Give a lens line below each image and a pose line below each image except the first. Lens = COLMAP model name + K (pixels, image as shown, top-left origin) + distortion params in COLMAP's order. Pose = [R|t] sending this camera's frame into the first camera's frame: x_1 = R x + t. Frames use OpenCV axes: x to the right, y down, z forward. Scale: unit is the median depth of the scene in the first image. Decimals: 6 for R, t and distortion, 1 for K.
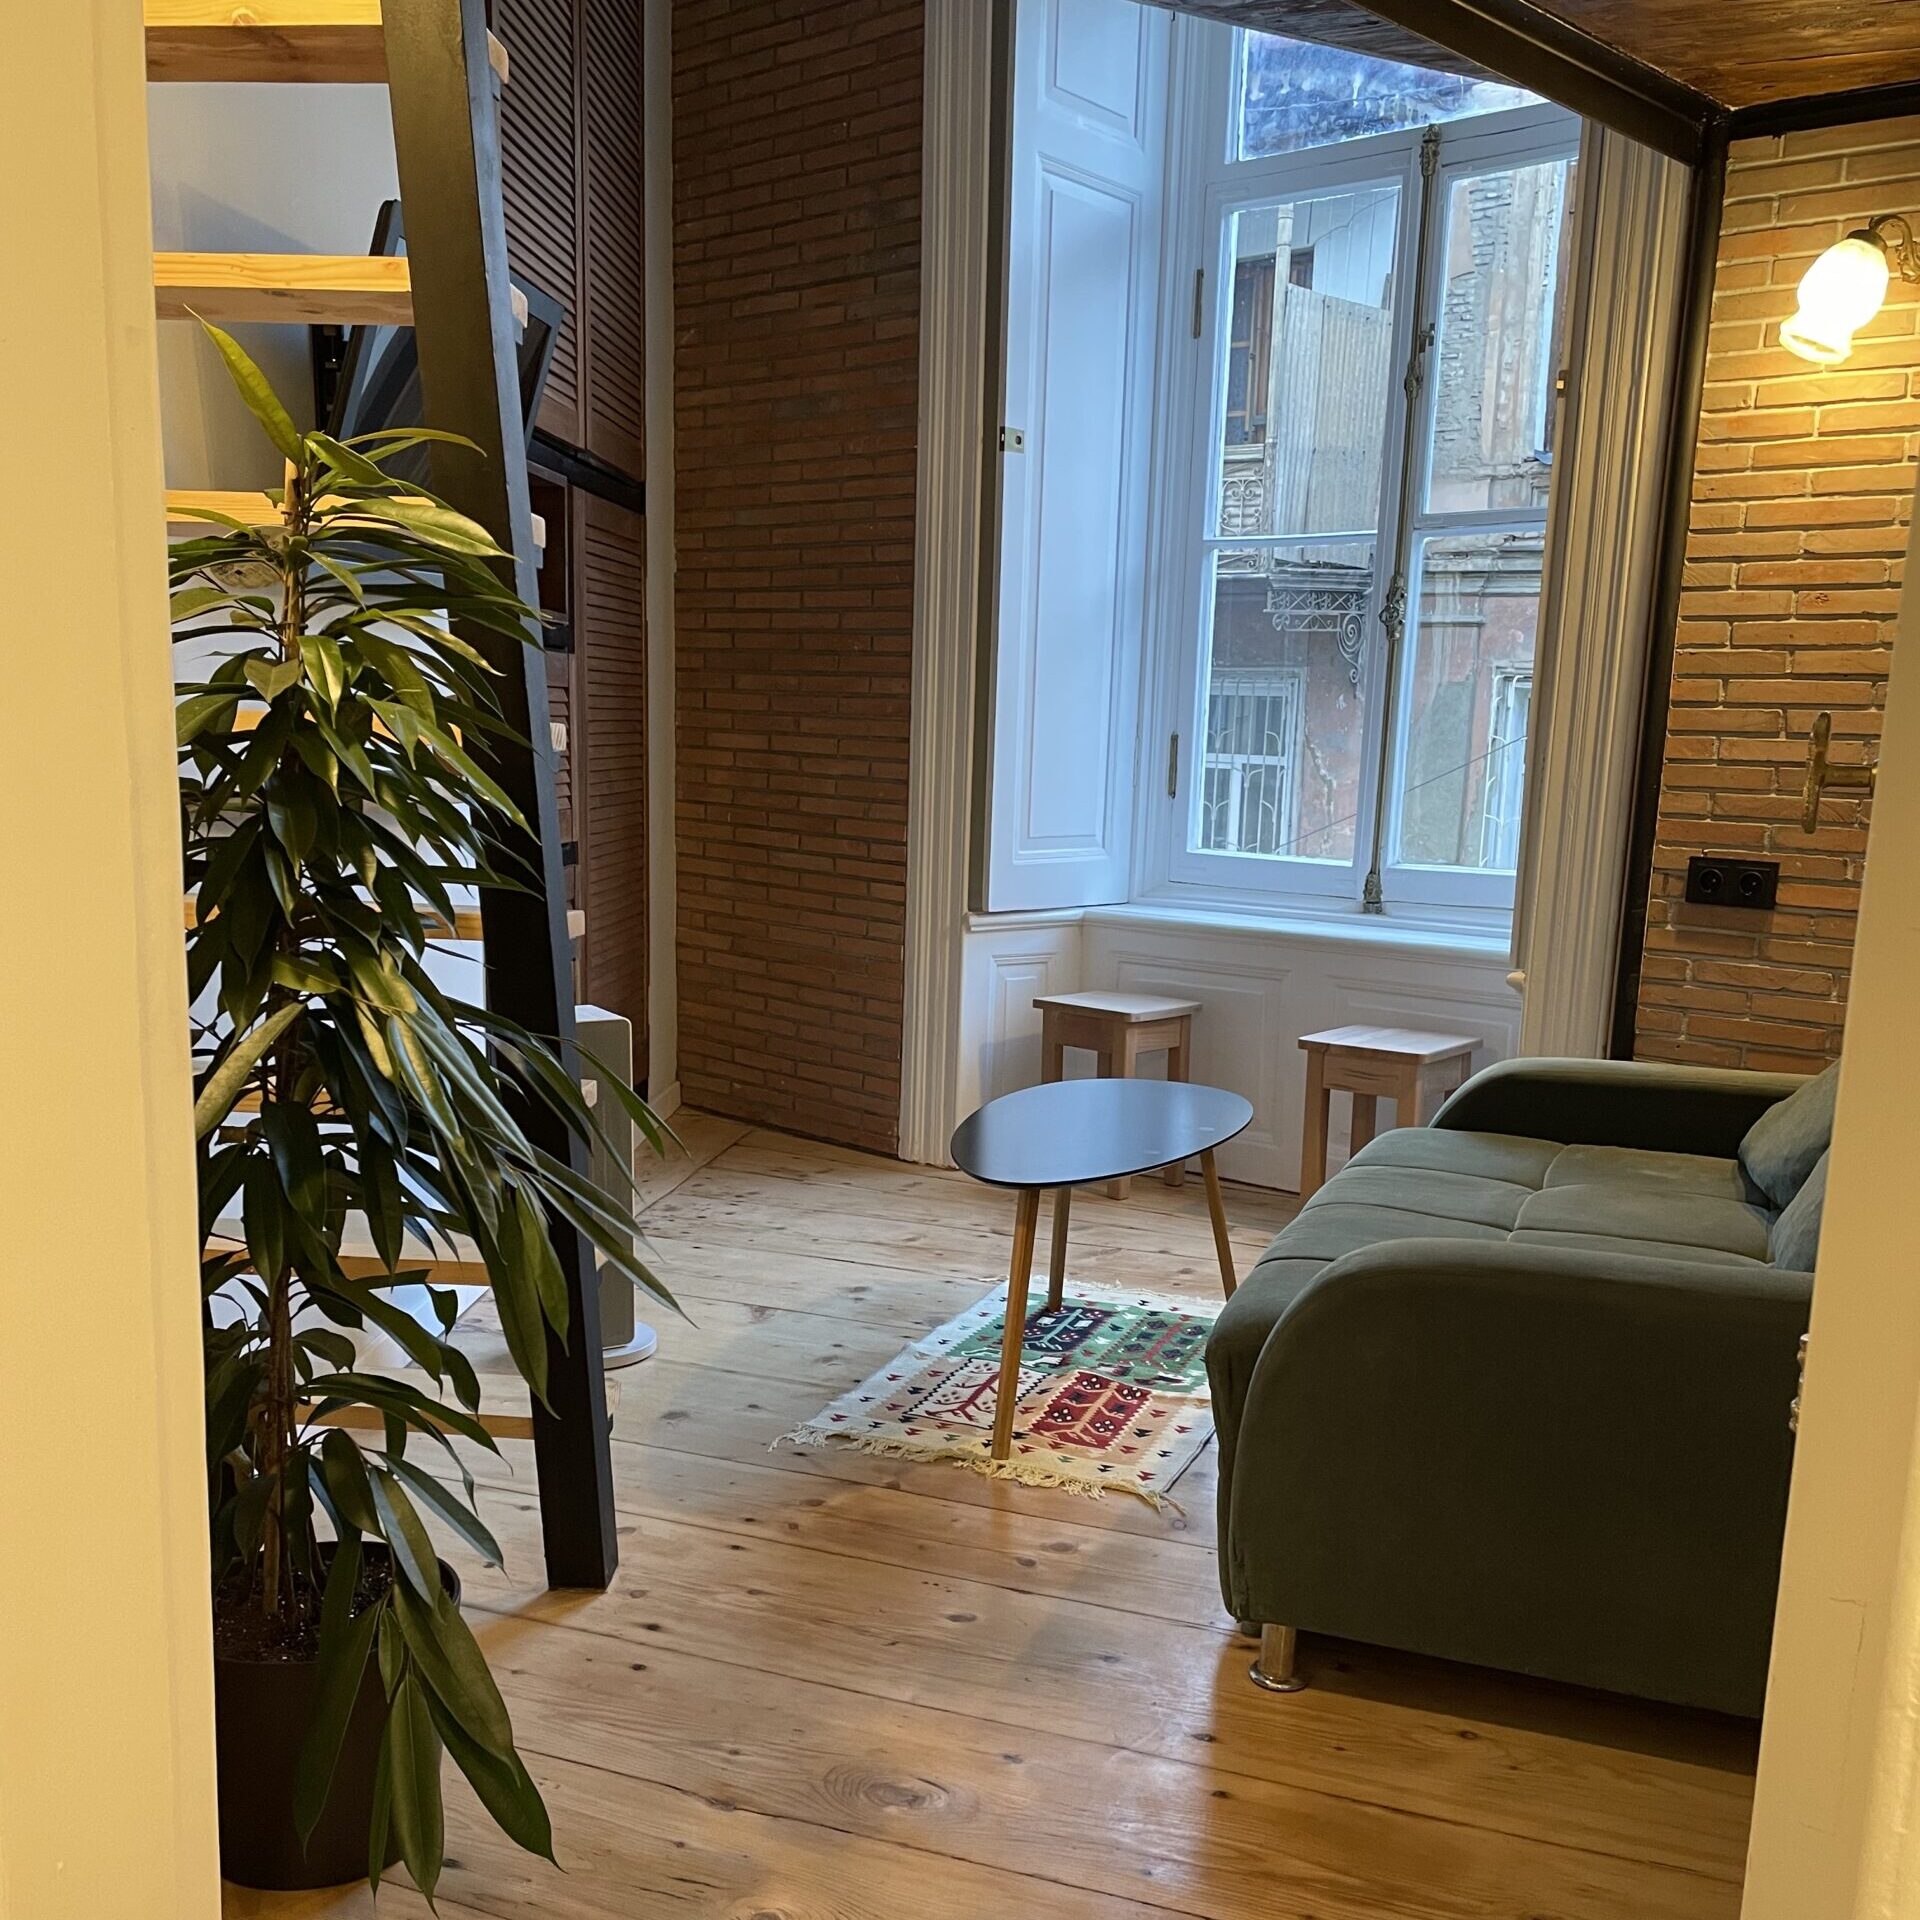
lens RADIAL K [[1921.9, 0, 990.5], [0, 1921.9, 1129.9], [0, 0, 1]] dist [0.027705, 0.000000]
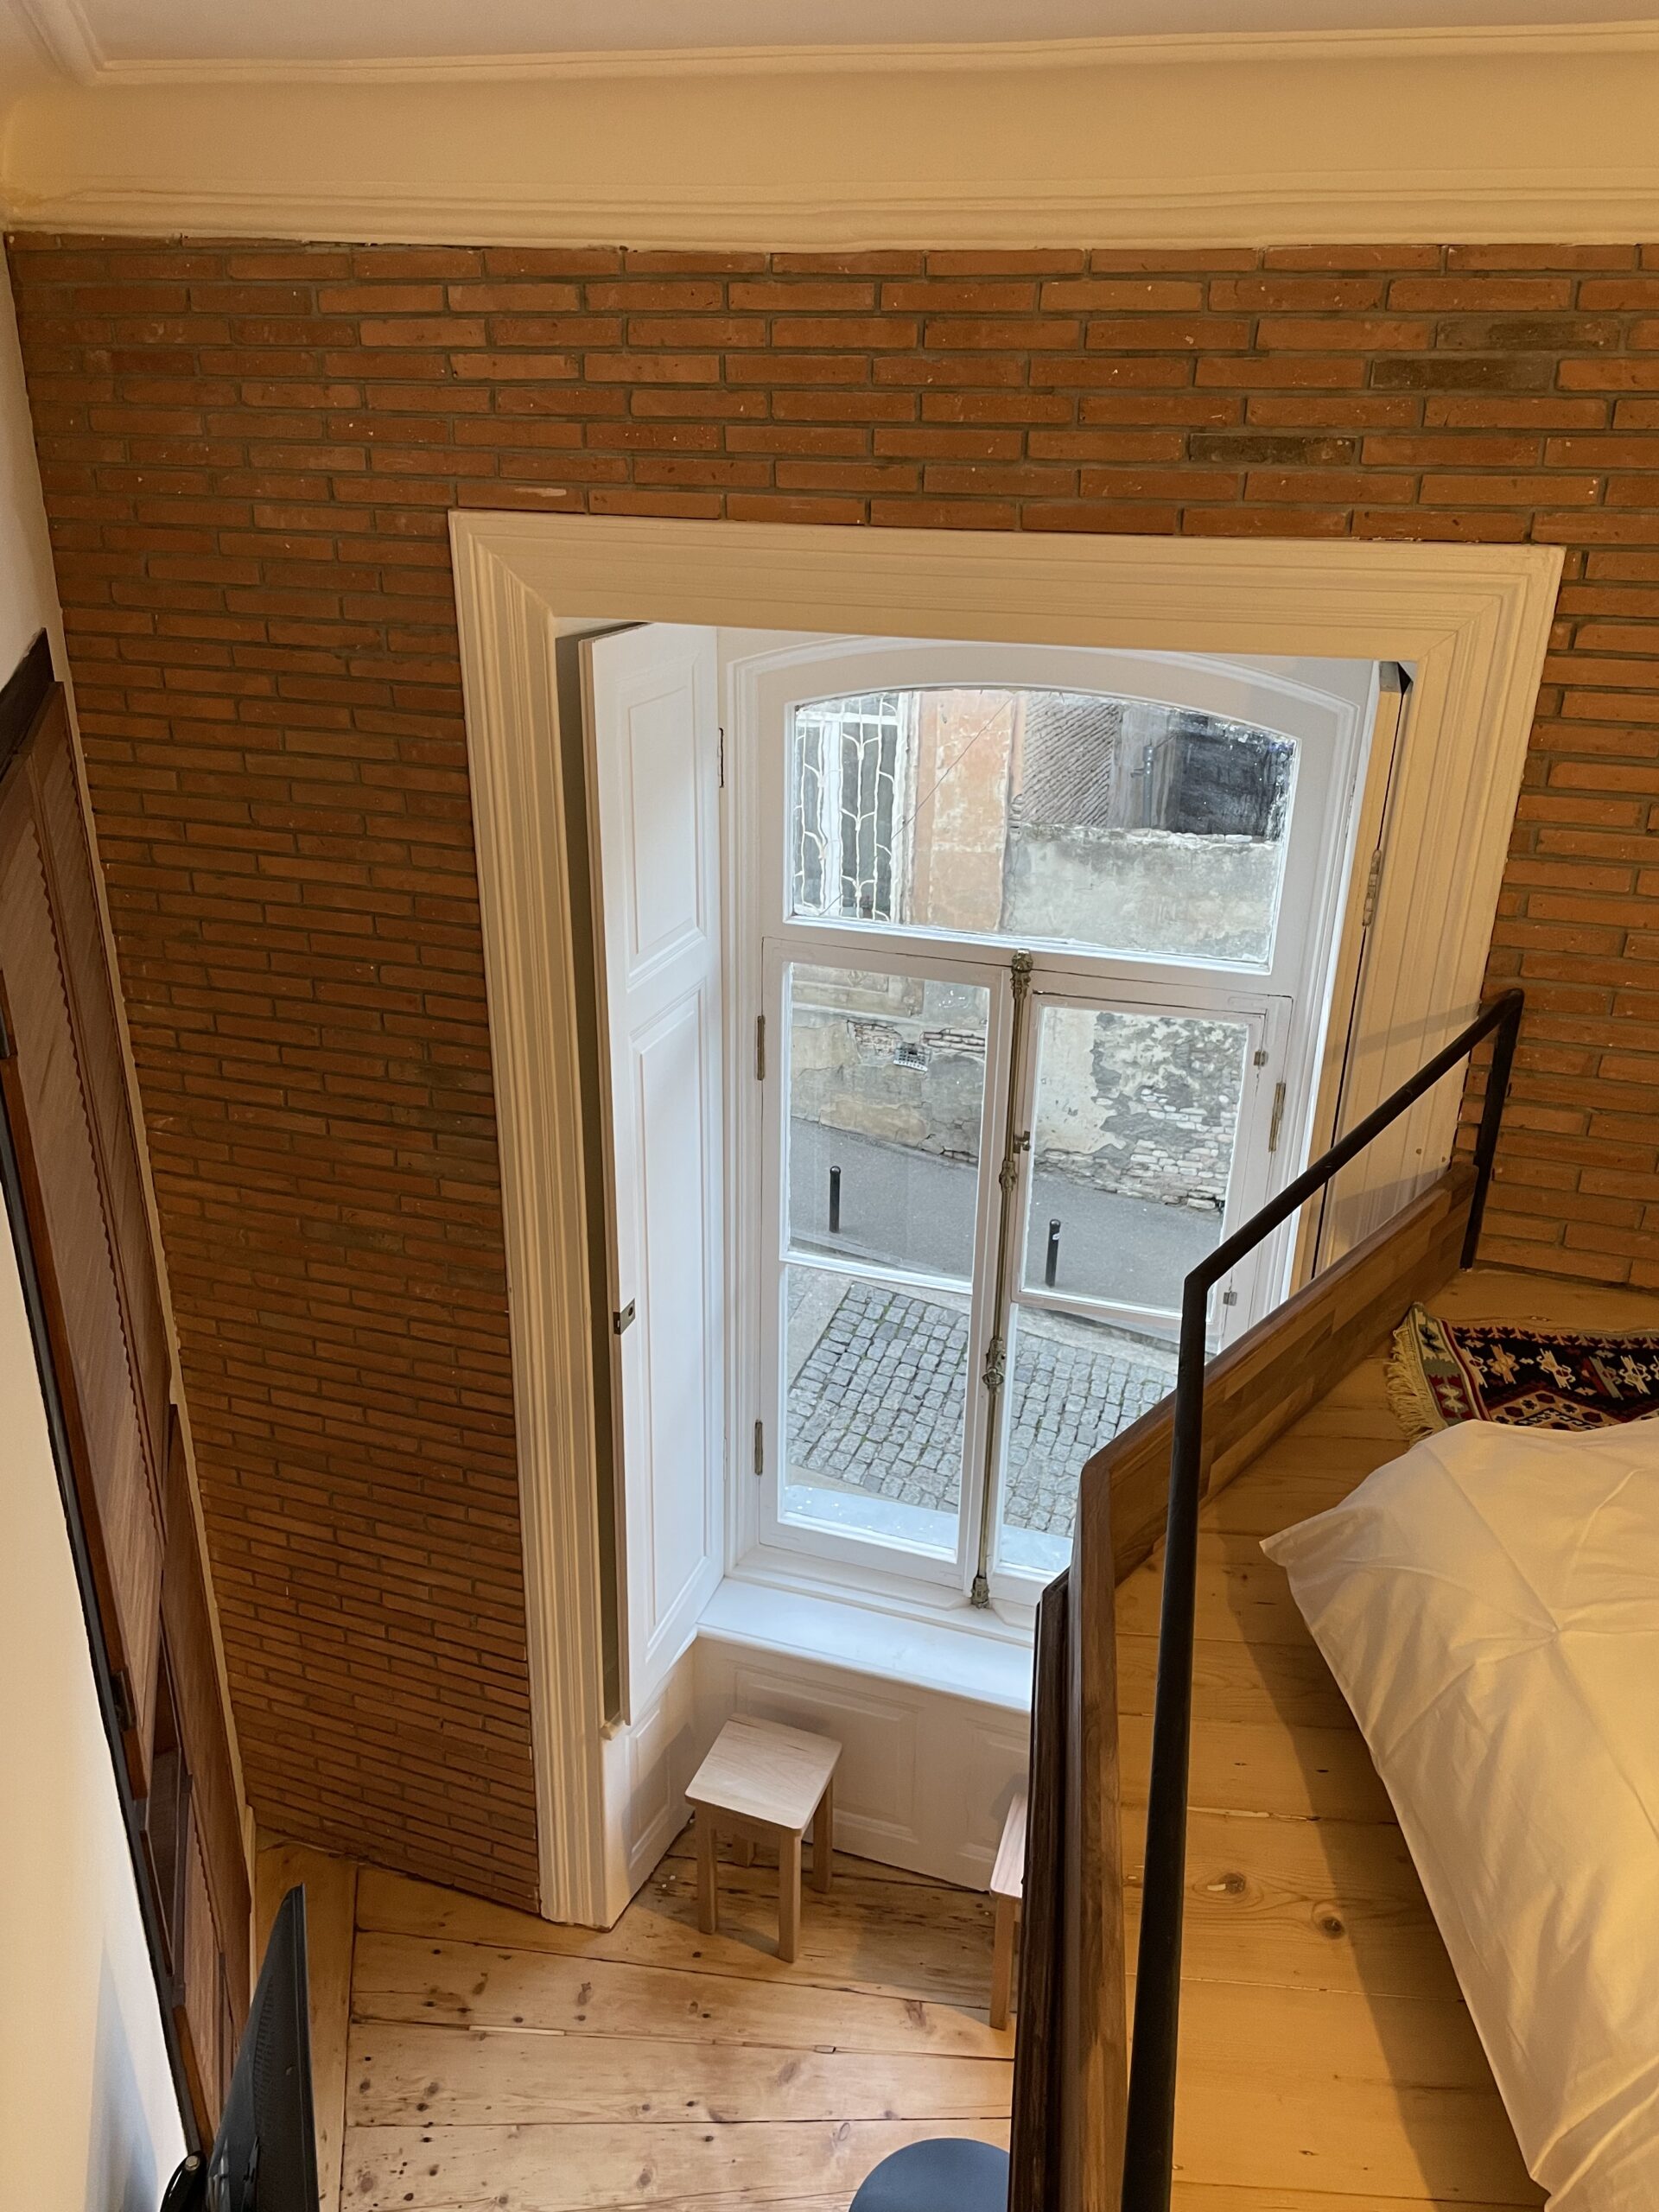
lens RADIAL K [[1672.1, 0, 852.1], [0, 1672.1, 1103.5], [0, 0, 1]] dist [0.087894, -0.107670]
pose [[0.926367, -0.156372, 0.342626, -0.136631], [0.080833, 0.971082, 0.224644, -0.584917], [-0.367846, -0.180408, 0.912218, 0.232148]]
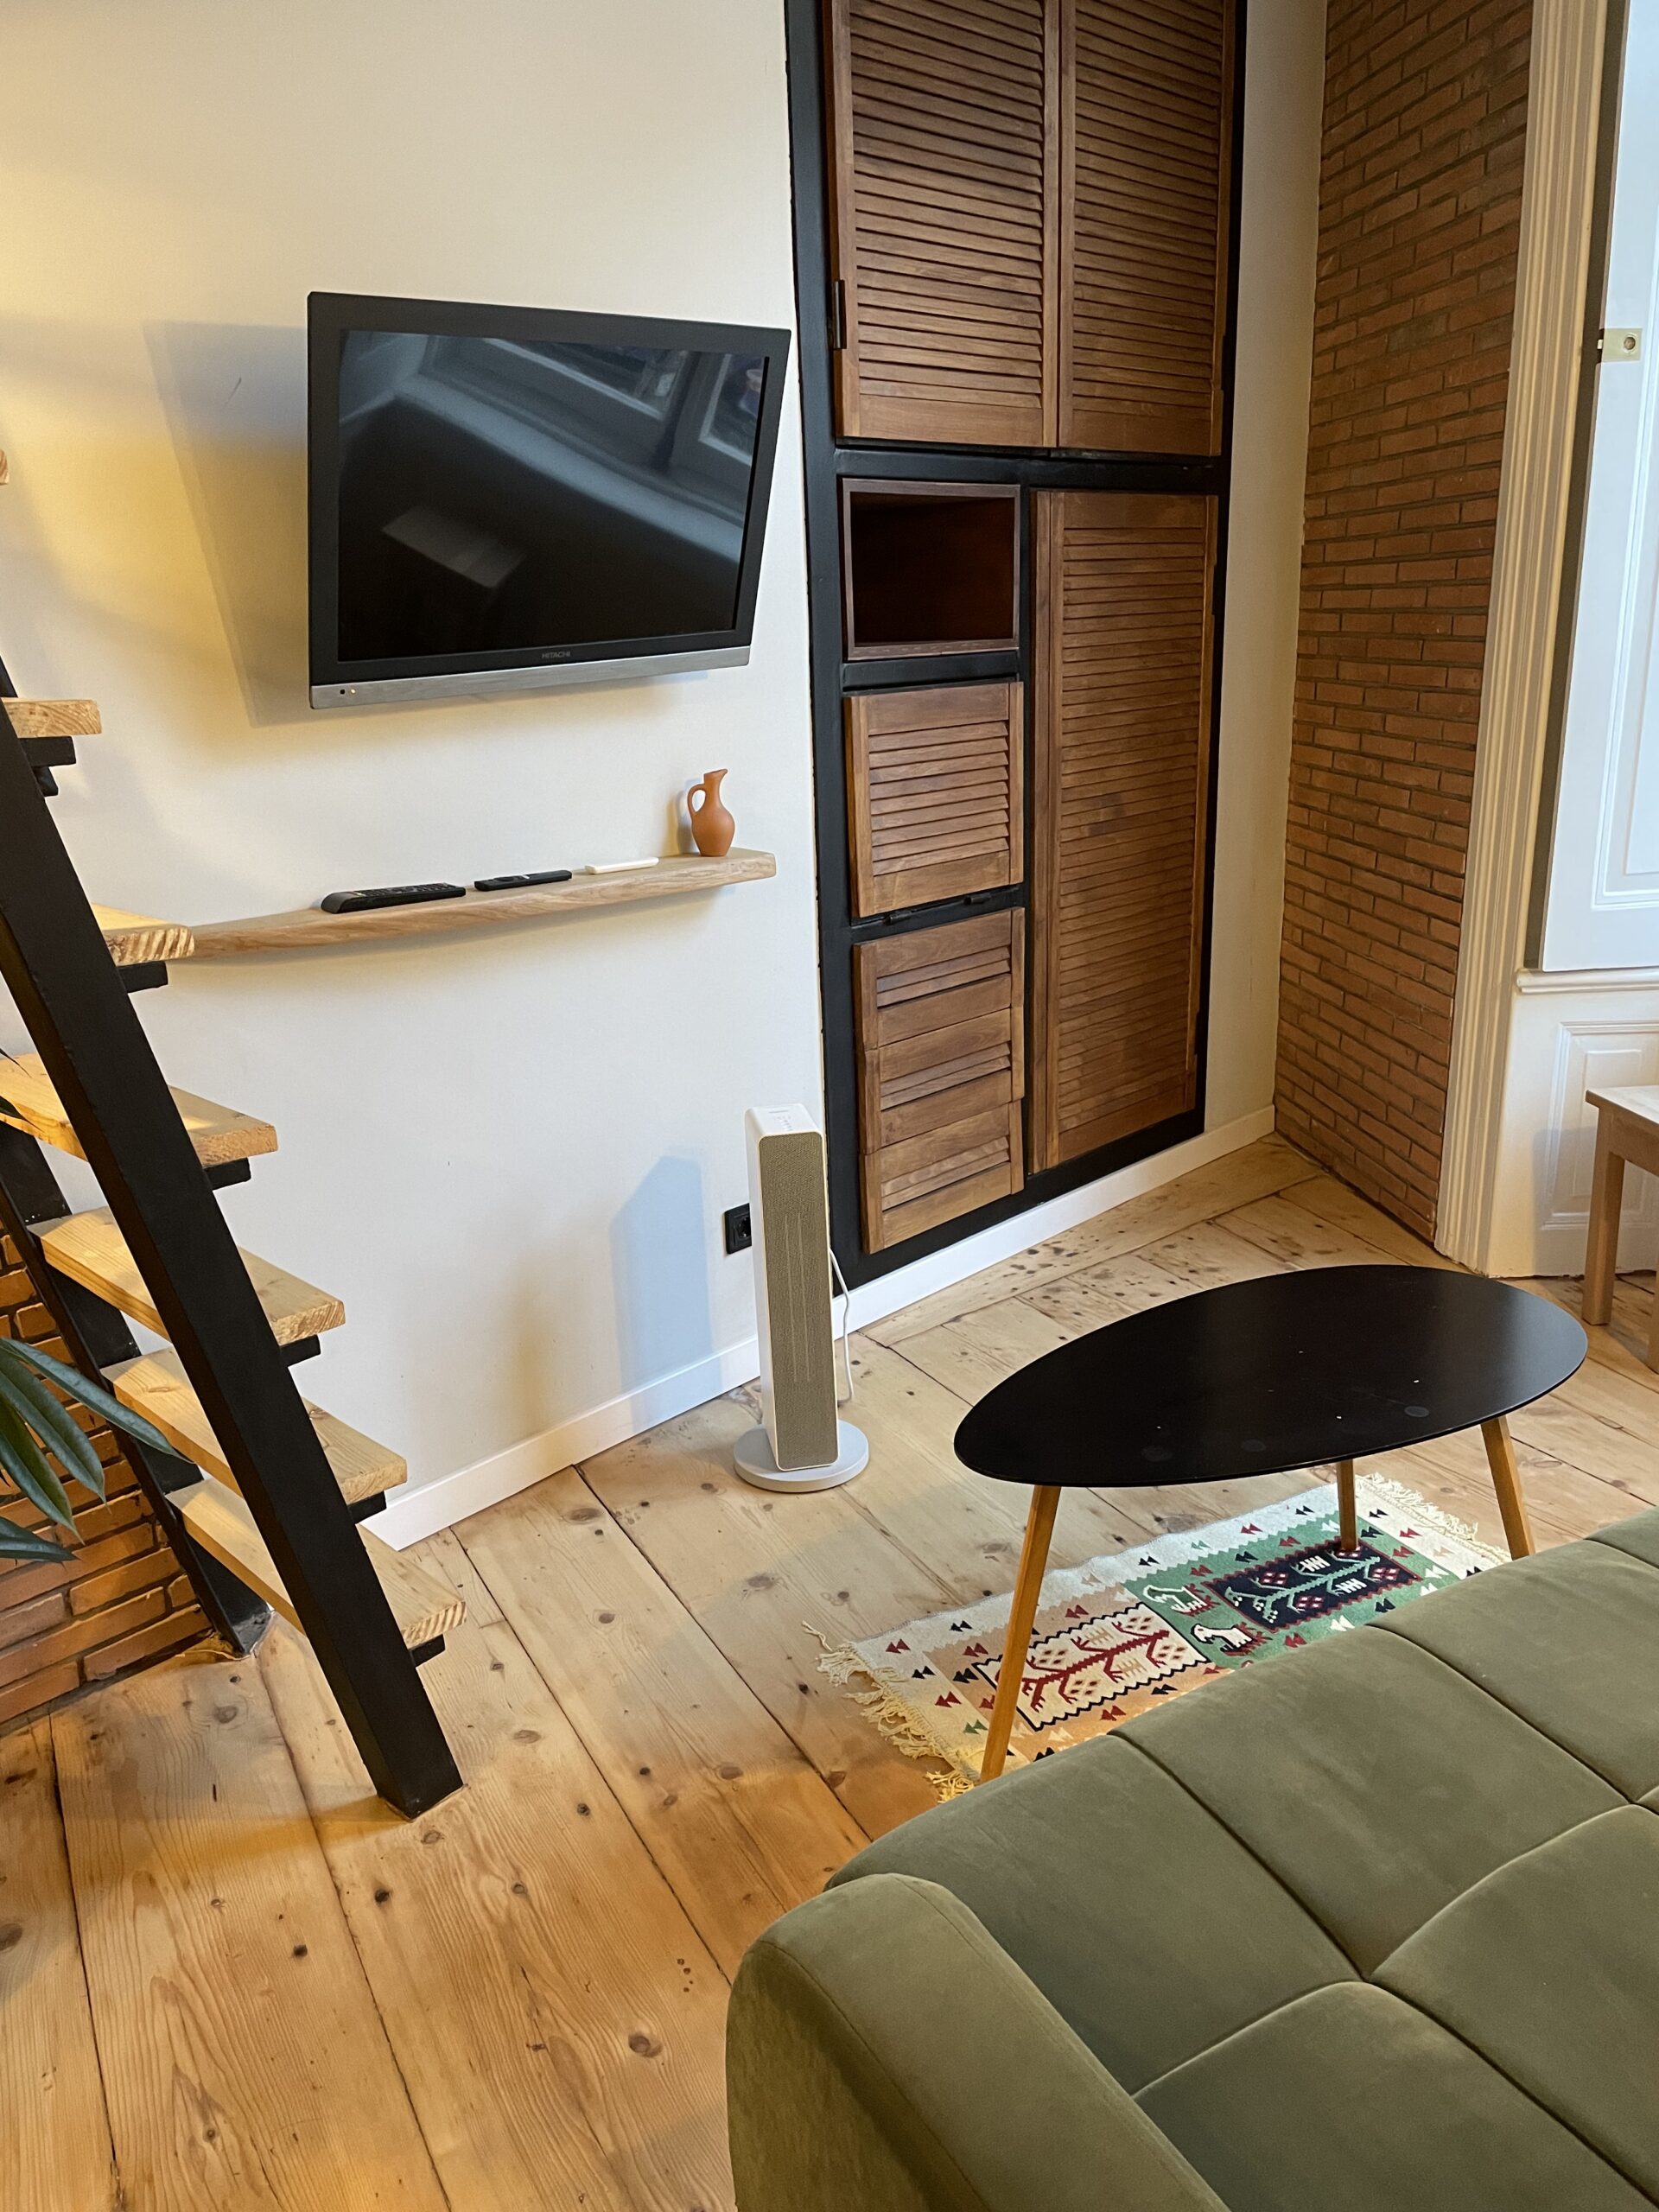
lens RADIAL K [[1672.1, 0, 838.3], [0, 1672.1, 1116.3], [0, 0, 1]] dist [0.087894, -0.107670]
pose [[0.756297, 0.132537, -0.640663, 0.225497], [-0.079744, 0.990638, 0.110801, -0.105629], [0.649351, -0.032709, 0.759785, 0.280902]]
